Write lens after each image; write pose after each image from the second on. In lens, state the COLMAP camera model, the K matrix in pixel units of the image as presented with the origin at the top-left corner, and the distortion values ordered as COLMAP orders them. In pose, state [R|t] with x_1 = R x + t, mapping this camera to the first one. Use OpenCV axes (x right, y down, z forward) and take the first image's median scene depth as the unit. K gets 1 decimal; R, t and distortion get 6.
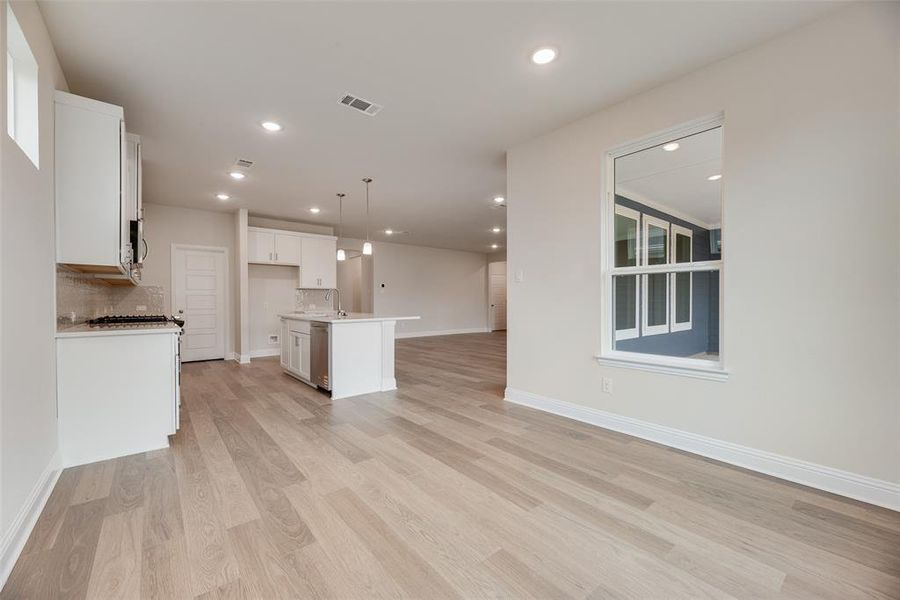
lens RADIAL K [[361.8, 0, 450.6], [0, 361.8, 297.5], [0, 0, 1]] dist [-0.001005, -0.000286]
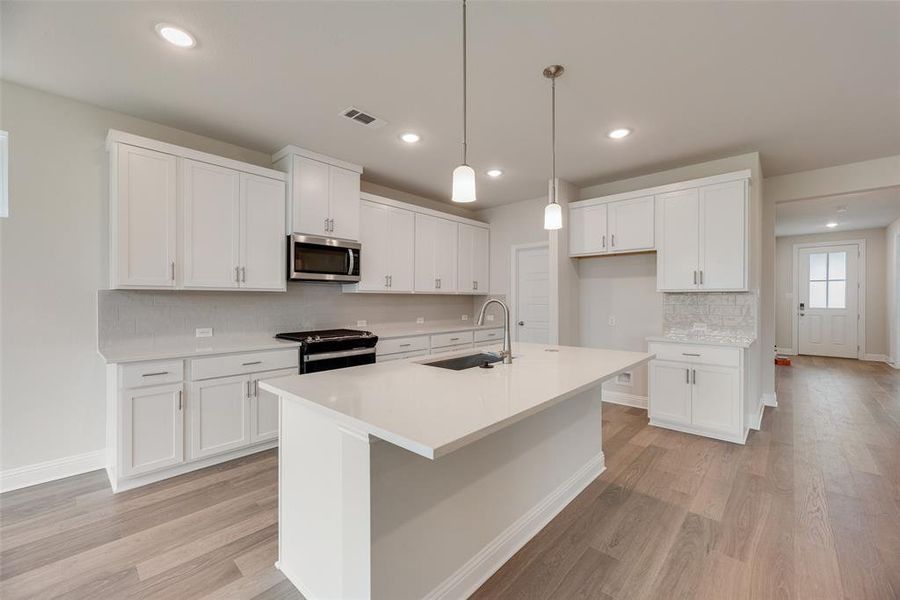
lens RADIAL K [[363.6, 0, 450.0], [0, 363.6, 300.0], [0, 0, 1]] dist [0.001336, -0.000016]
pose [[0.134079, 0.004882, -0.990959, 0.161480], [0.009067, 0.999940, 0.006153, -0.043134], [0.990929, -0.009810, 0.134026, 1.364993]]
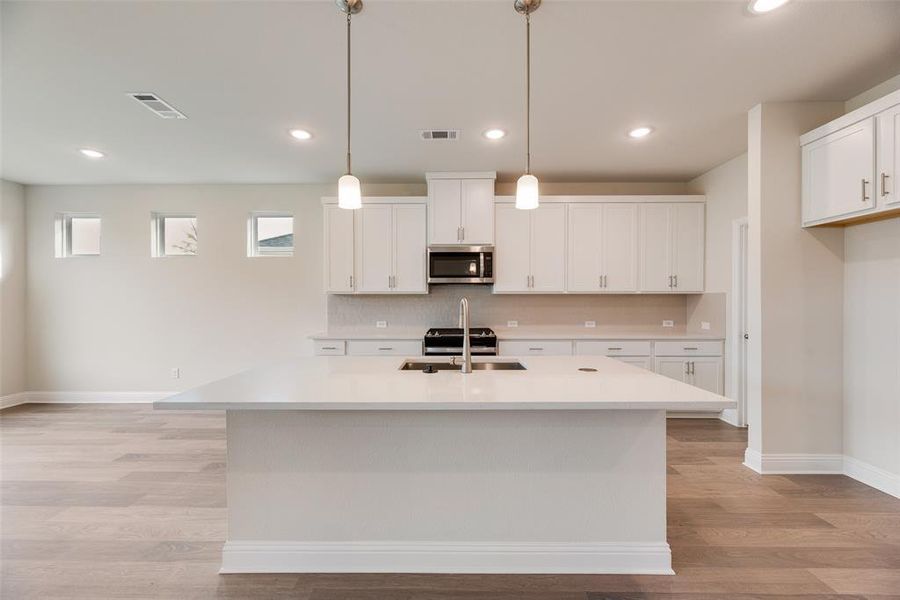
lens RADIAL K [[360.1, 0, 452.3], [0, 360.1, 302.7], [0, 0, 1]] dist [-0.000584, -0.000214]
pose [[-0.640546, 0.007656, -0.767881, -0.023918], [0.010931, 0.999940, 0.000851, -0.034818], [0.767842, -0.007848, -0.640592, 1.901336]]
